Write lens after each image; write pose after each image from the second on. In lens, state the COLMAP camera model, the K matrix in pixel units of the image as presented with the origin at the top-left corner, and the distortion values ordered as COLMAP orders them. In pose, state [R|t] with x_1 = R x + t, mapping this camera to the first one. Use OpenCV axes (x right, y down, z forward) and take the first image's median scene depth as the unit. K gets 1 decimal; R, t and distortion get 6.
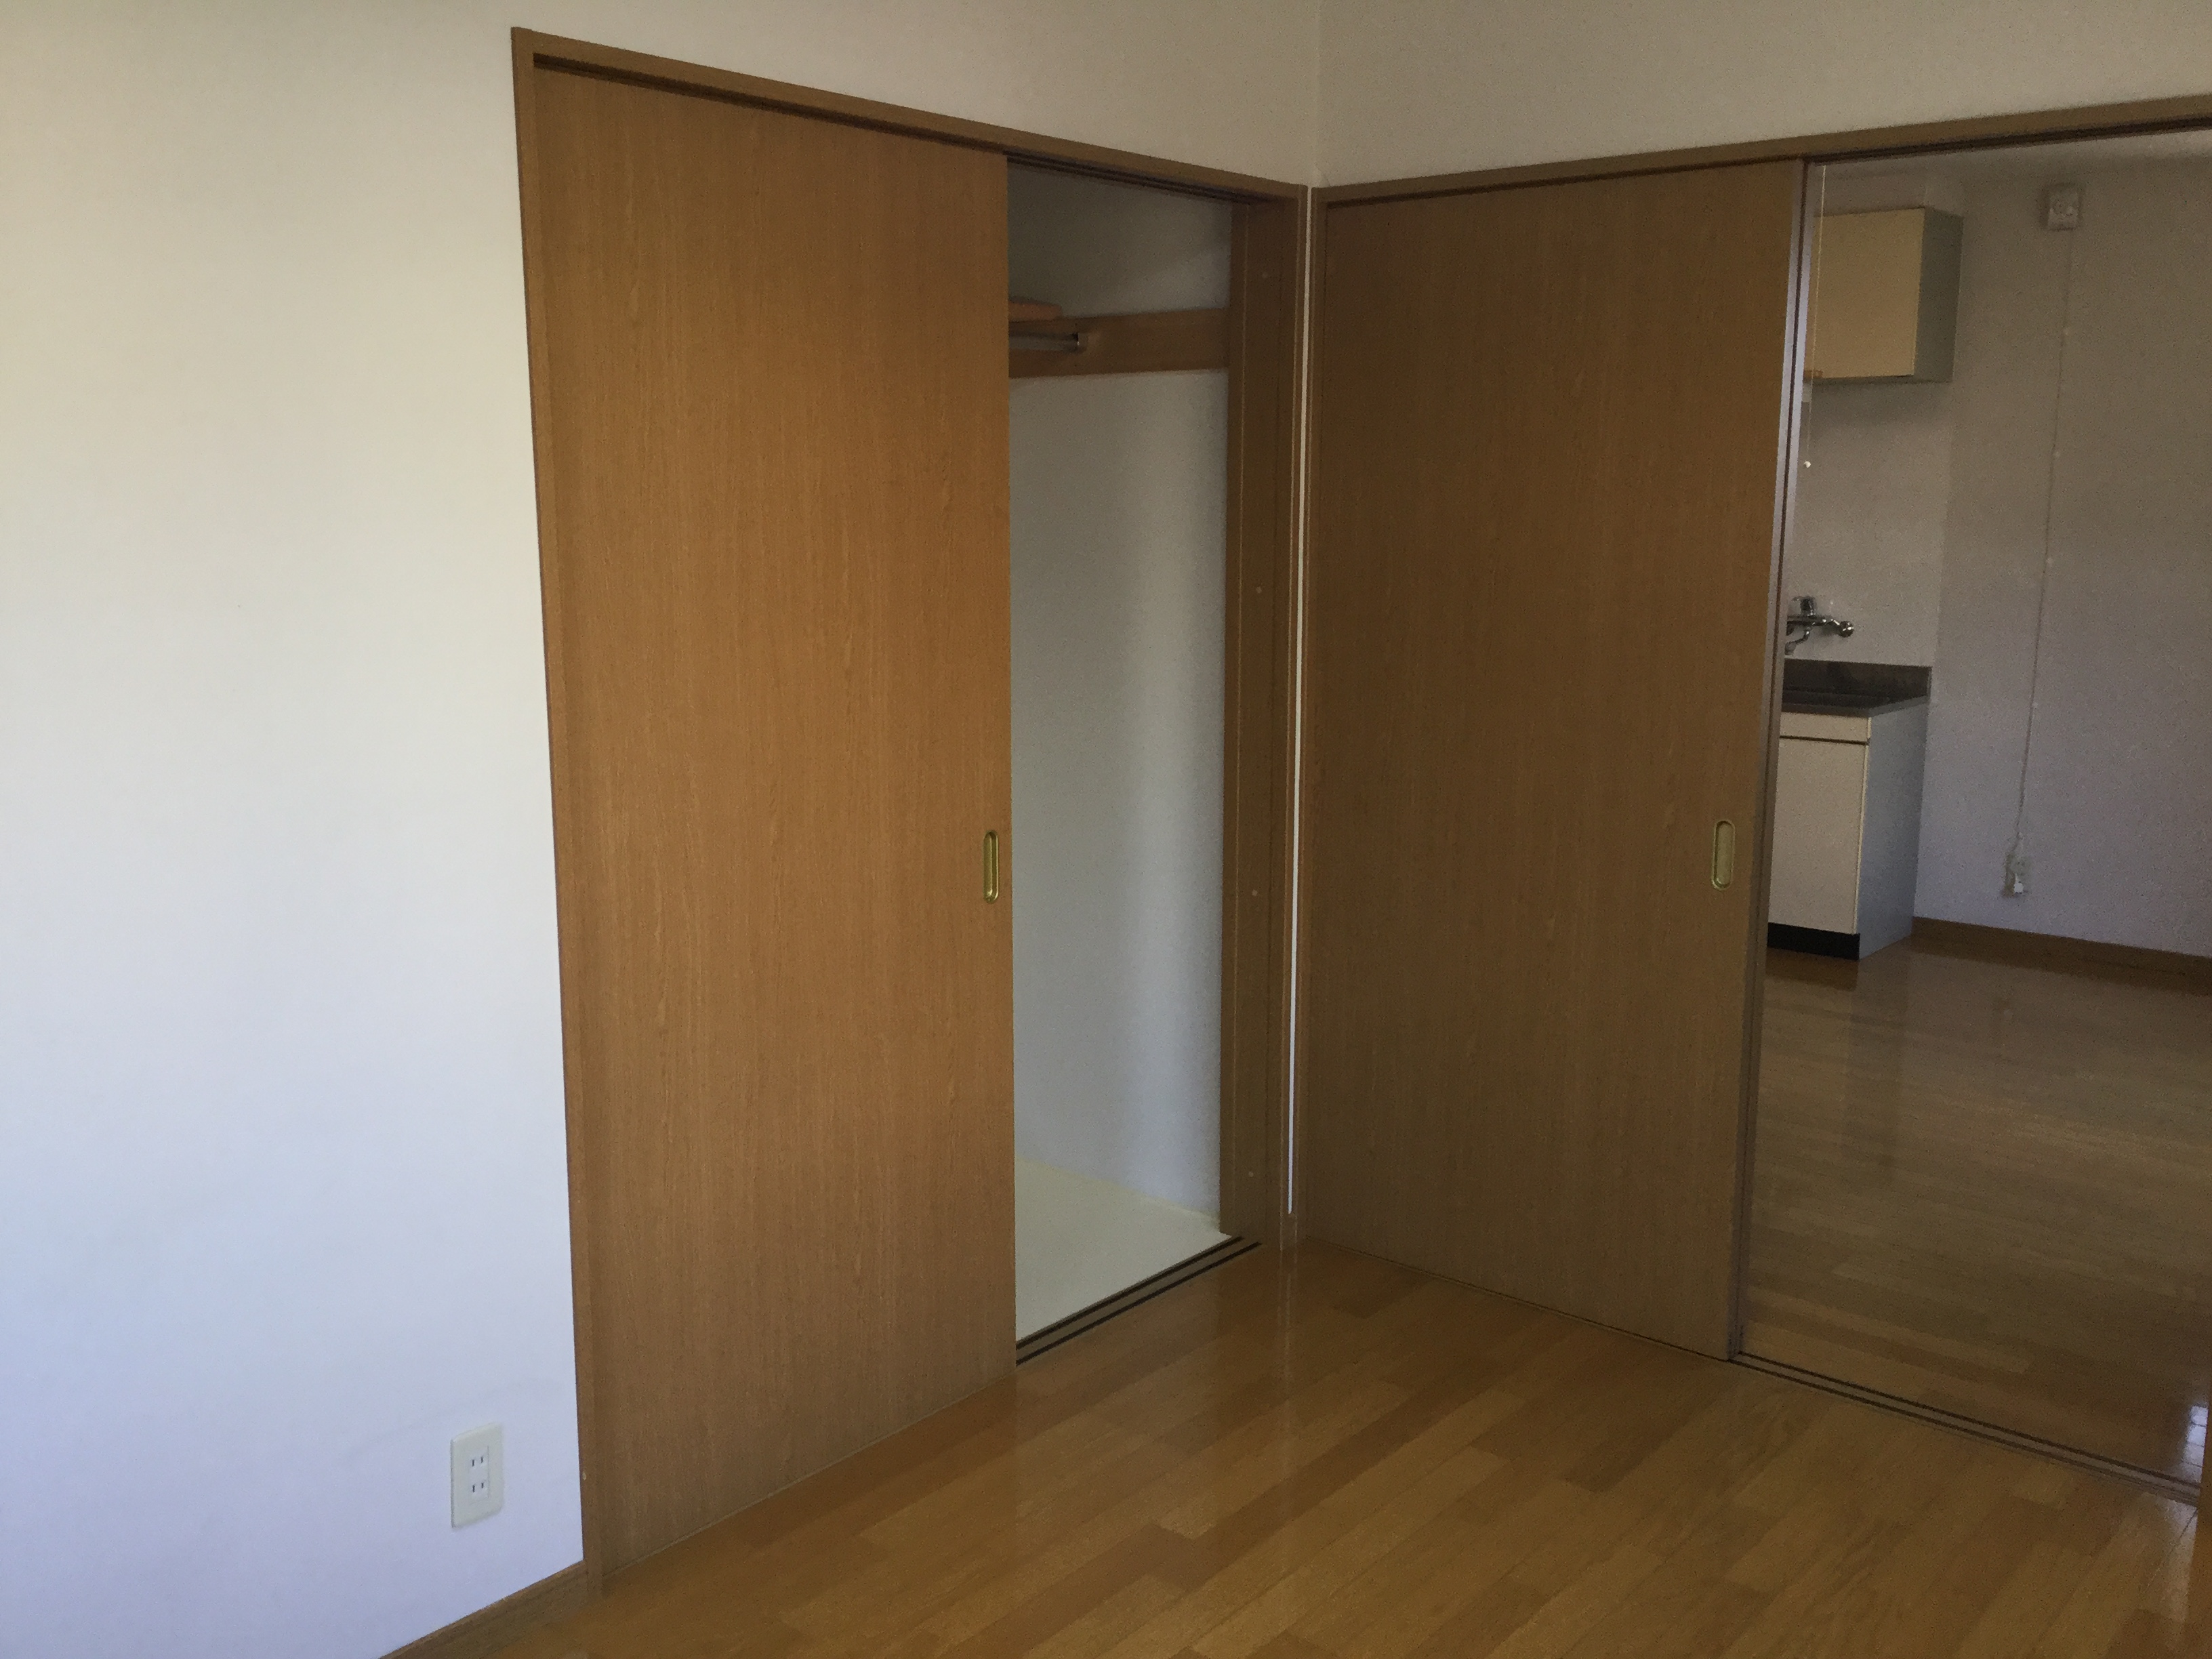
lens RADIAL K [[1973.7, 0, 1093.4], [0, 1973.7, 811.7], [0, 0, 1]] dist [0.016856, -0.062872]
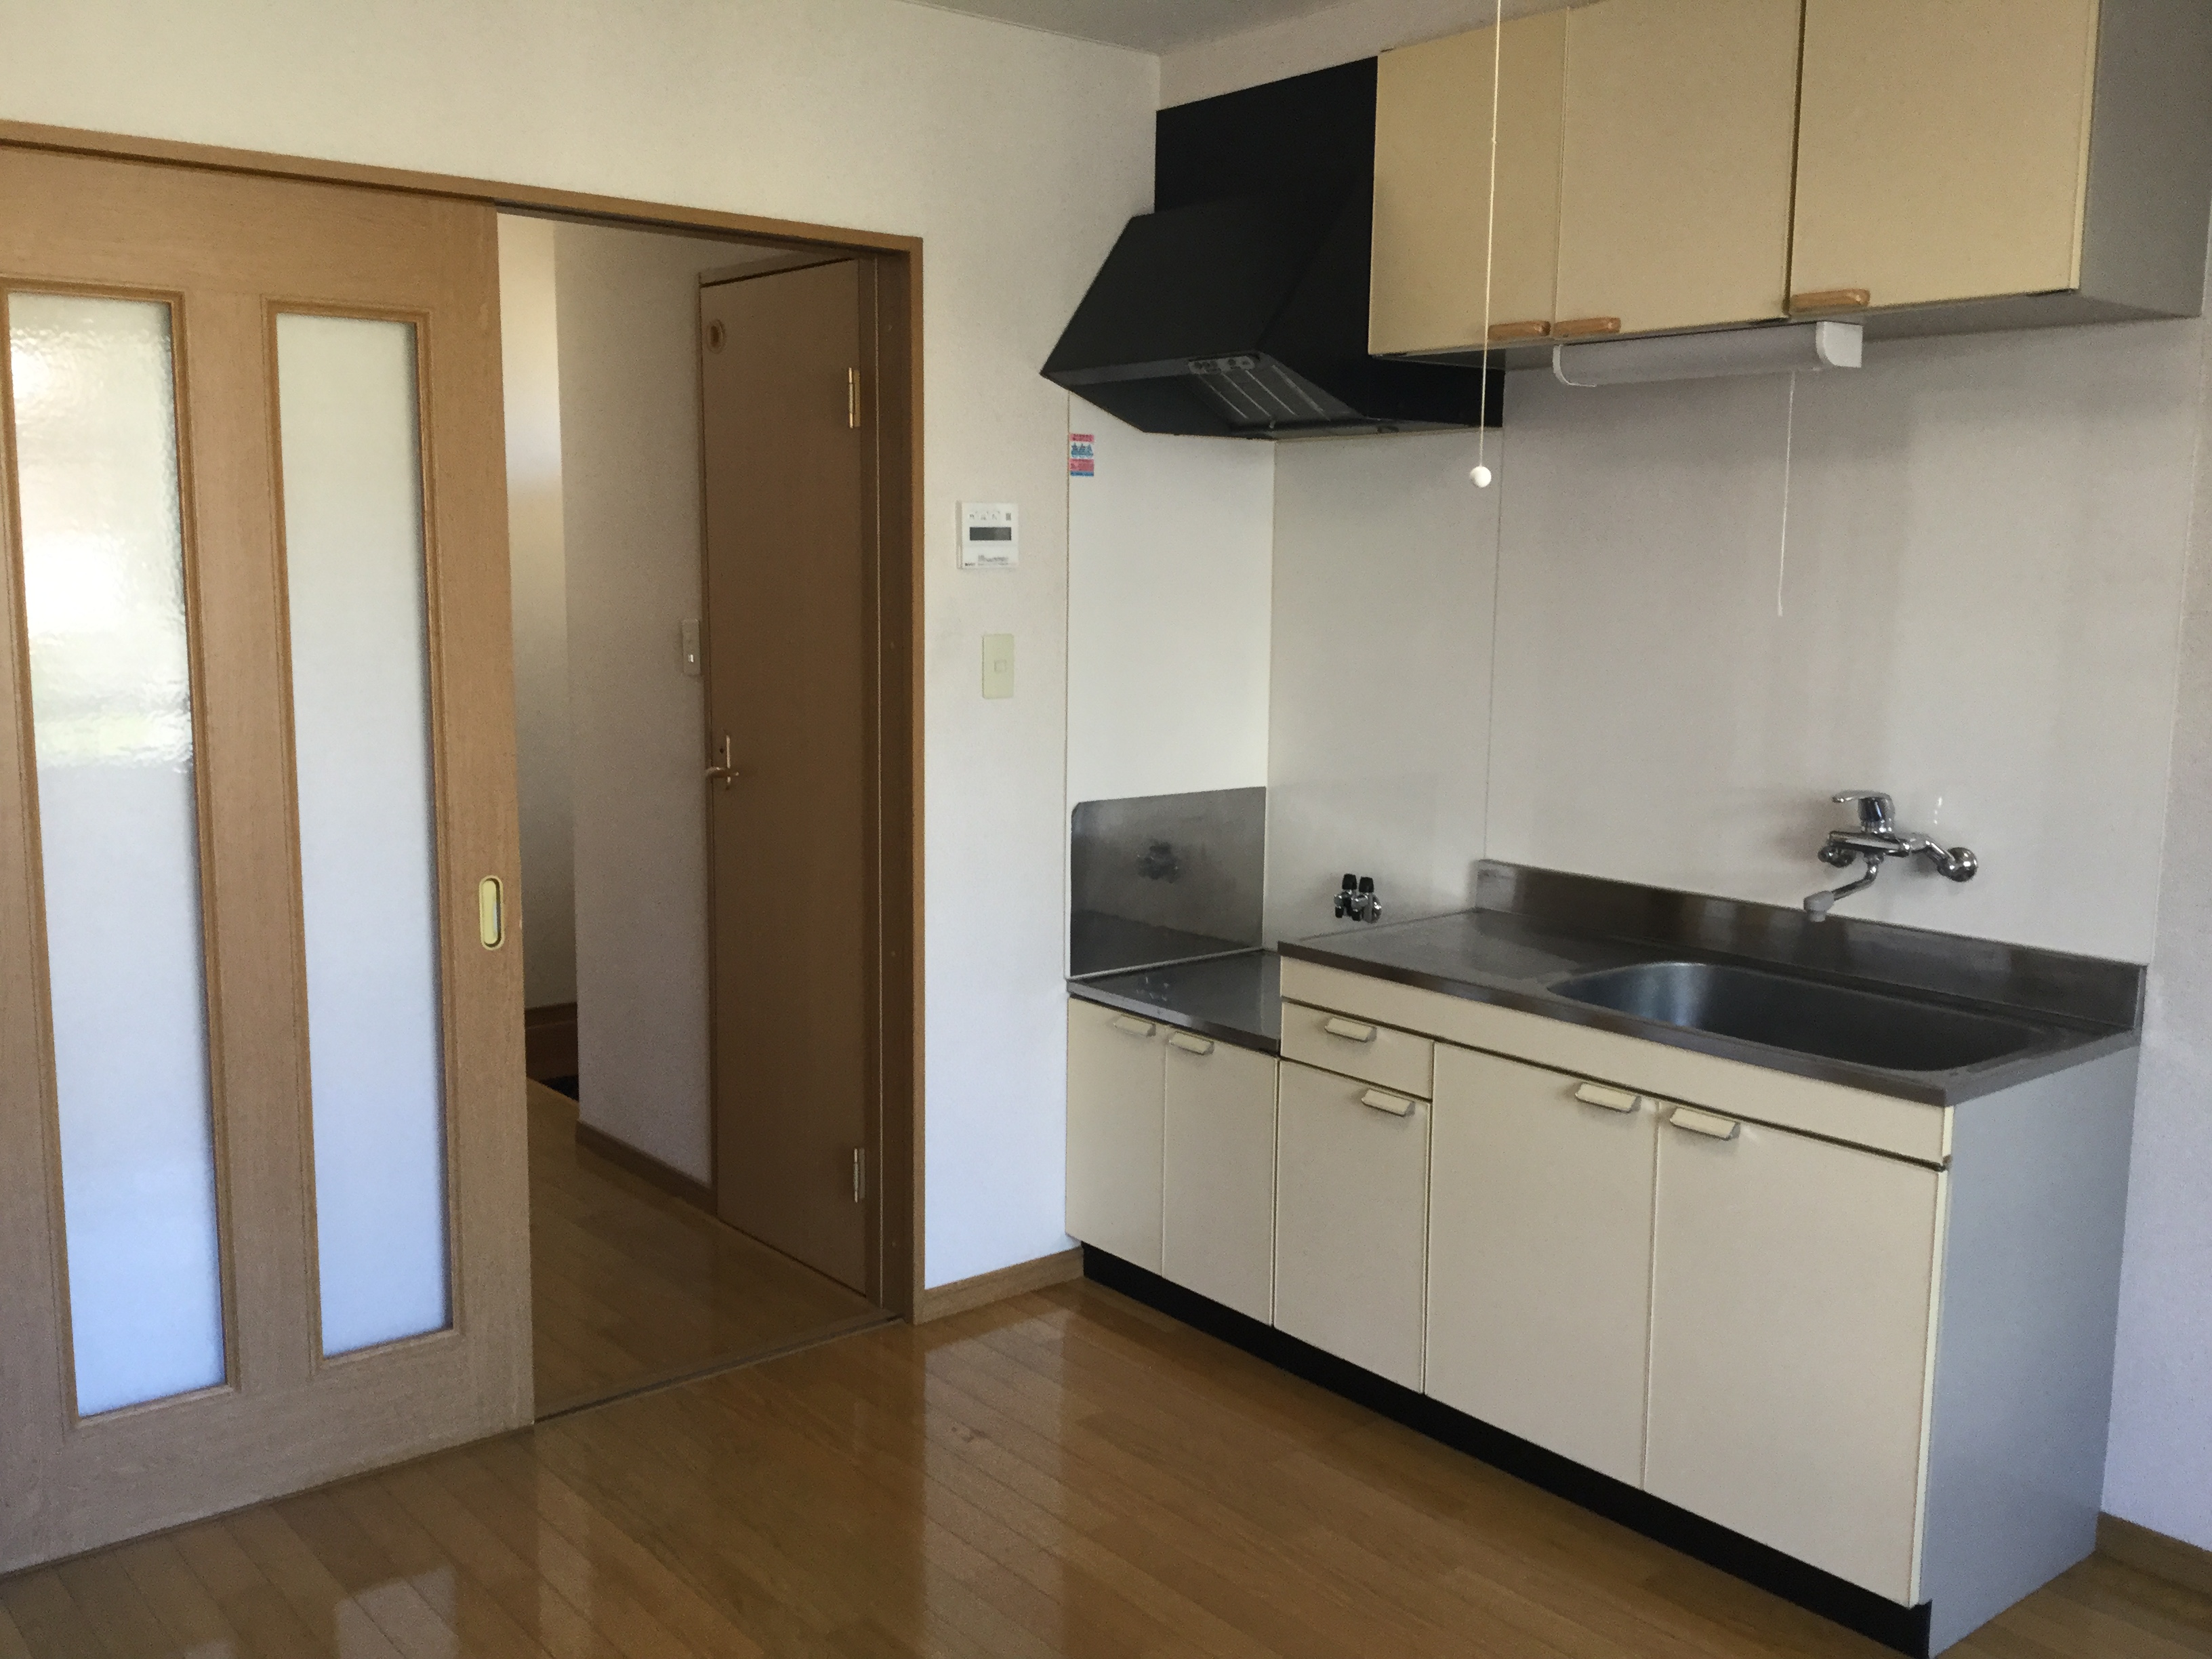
lens RADIAL K [[1973.7, 0, 1108.1], [0, 1973.7, 837.5], [0, 0, 1]] dist [0.016856, -0.062872]
pose [[0.980394, 0.026907, -0.195200, 0.282165], [-0.029892, 0.999477, -0.012365, -0.088745], [0.194765, 0.017957, 0.980685, 0.524636]]
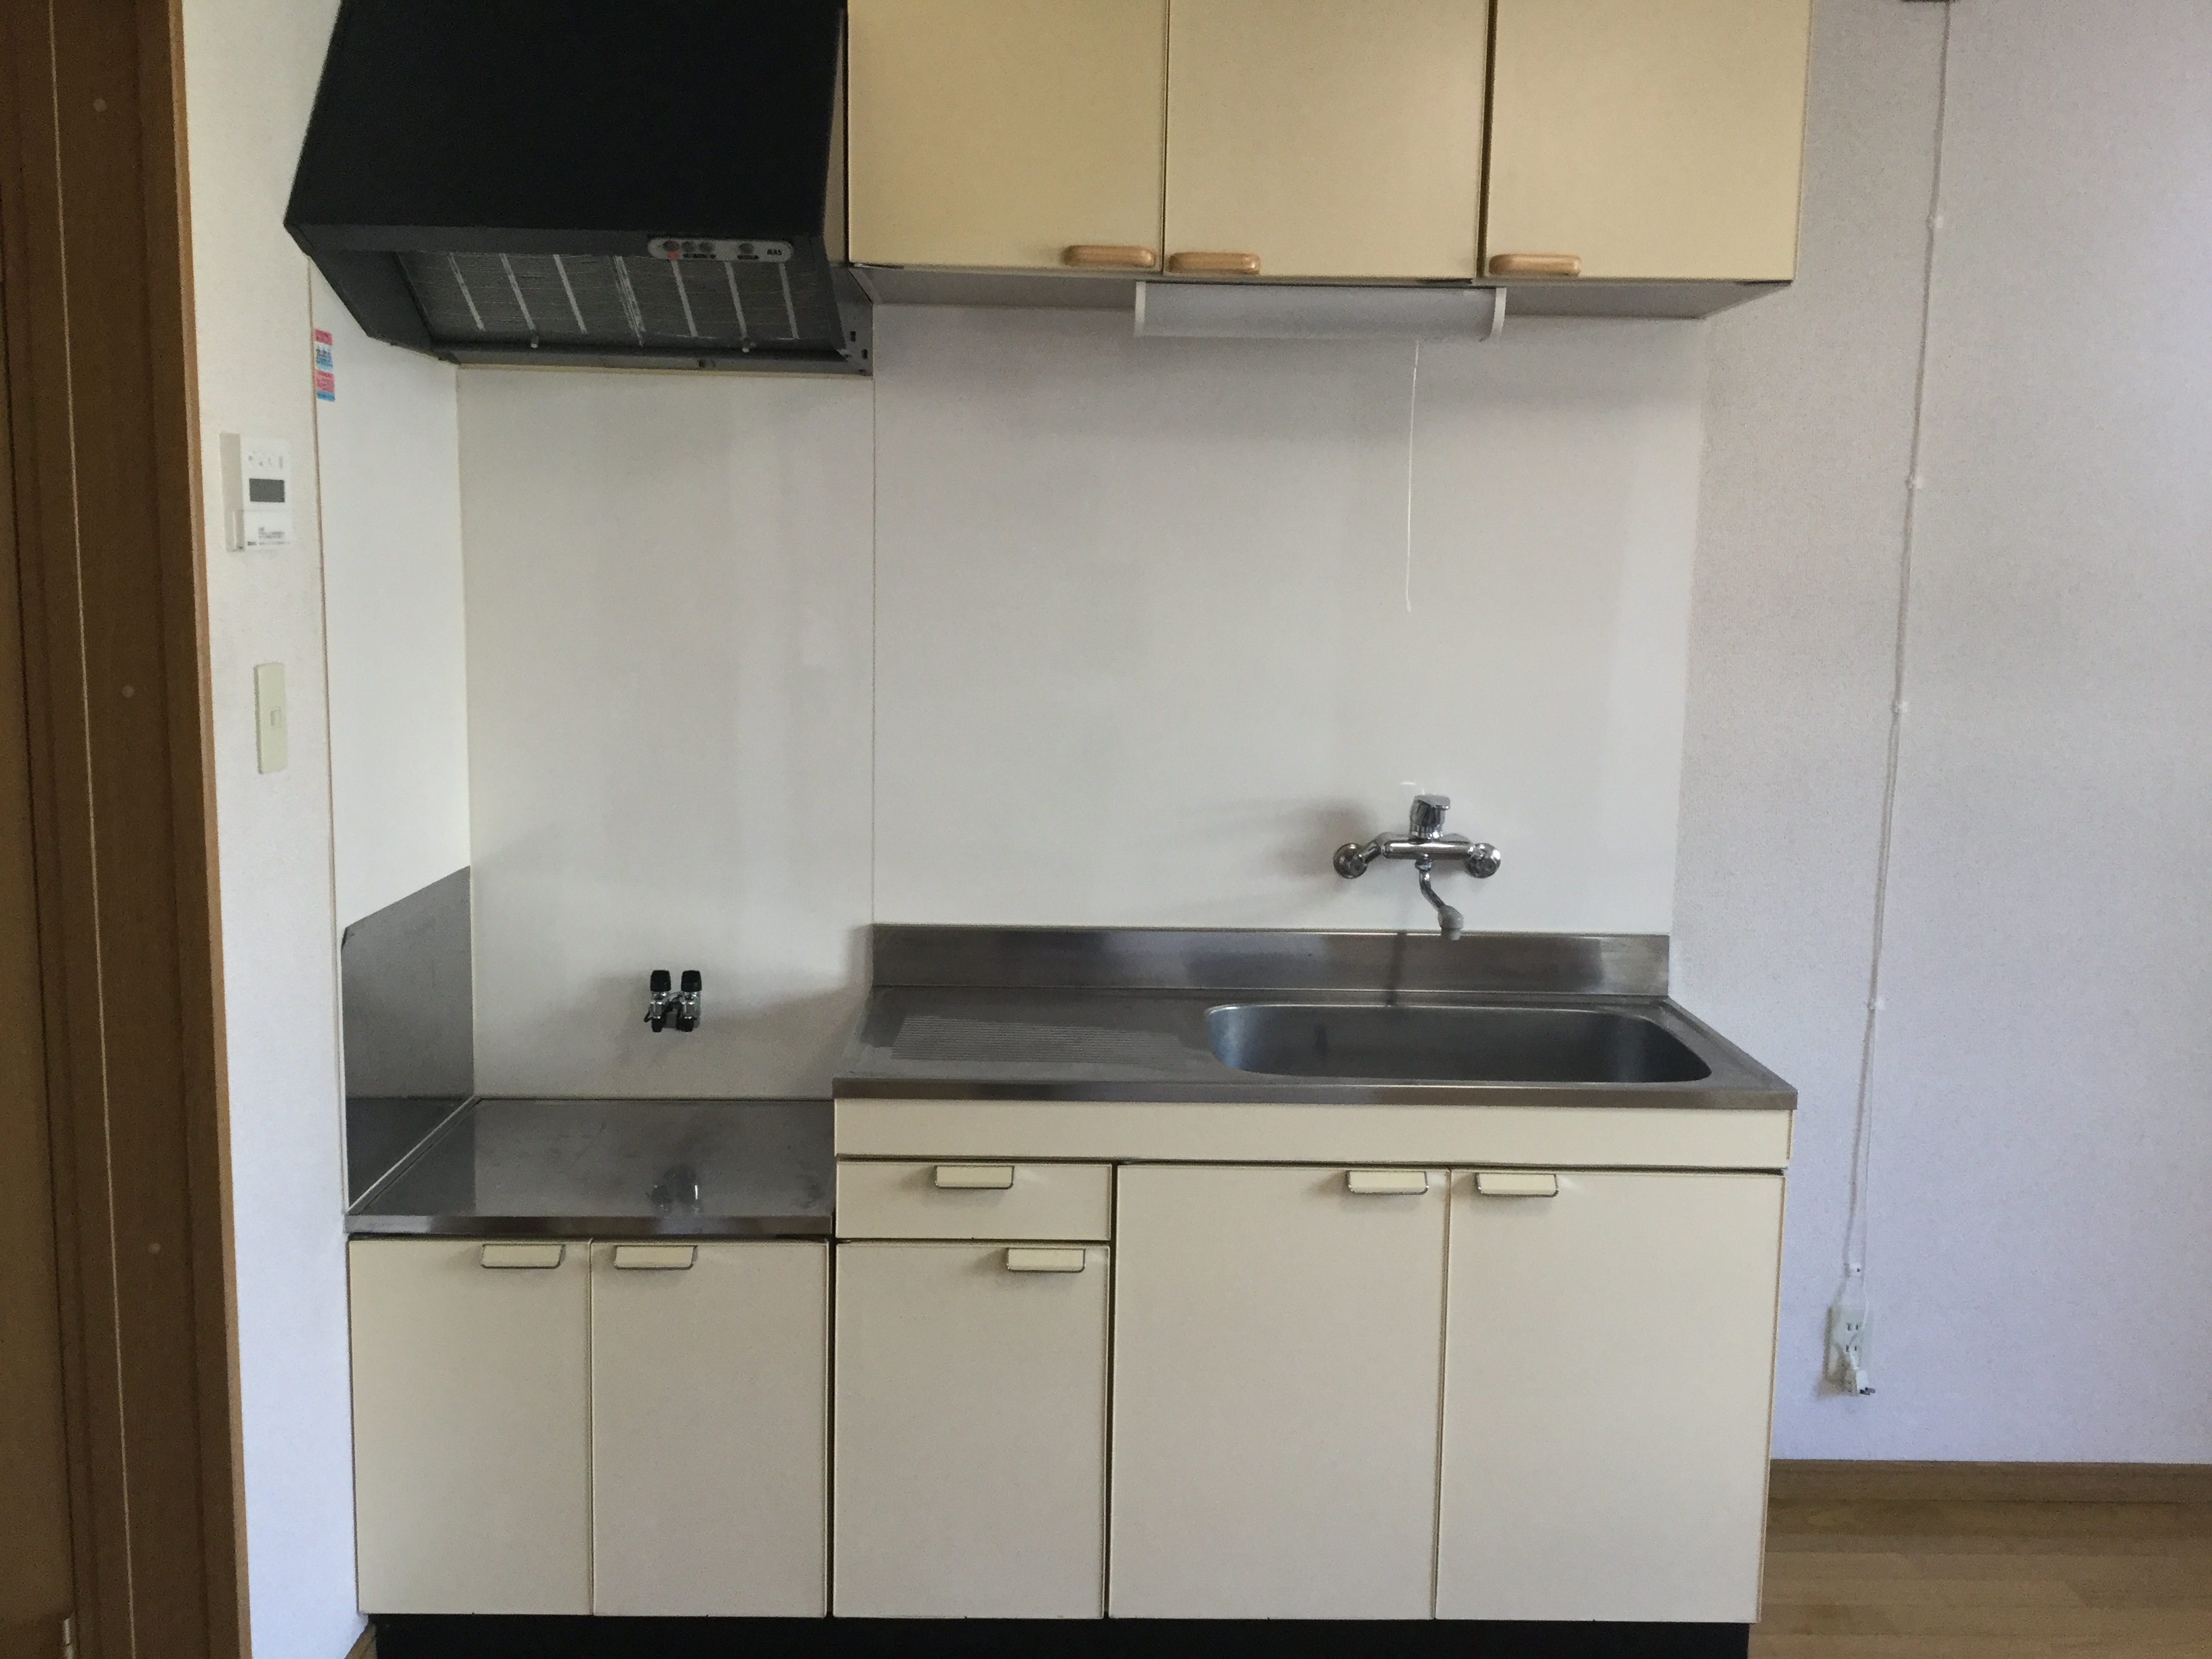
lens RADIAL K [[1973.7, 0, 1104.8], [0, 1973.7, 833.9], [0, 0, 1]] dist [0.016856, -0.062872]
pose [[0.752601, -0.085885, 0.652852, 0.024661], [0.090327, 0.995550, 0.026841, -0.120582], [-0.652252, 0.038770, 0.757010, 0.730520]]
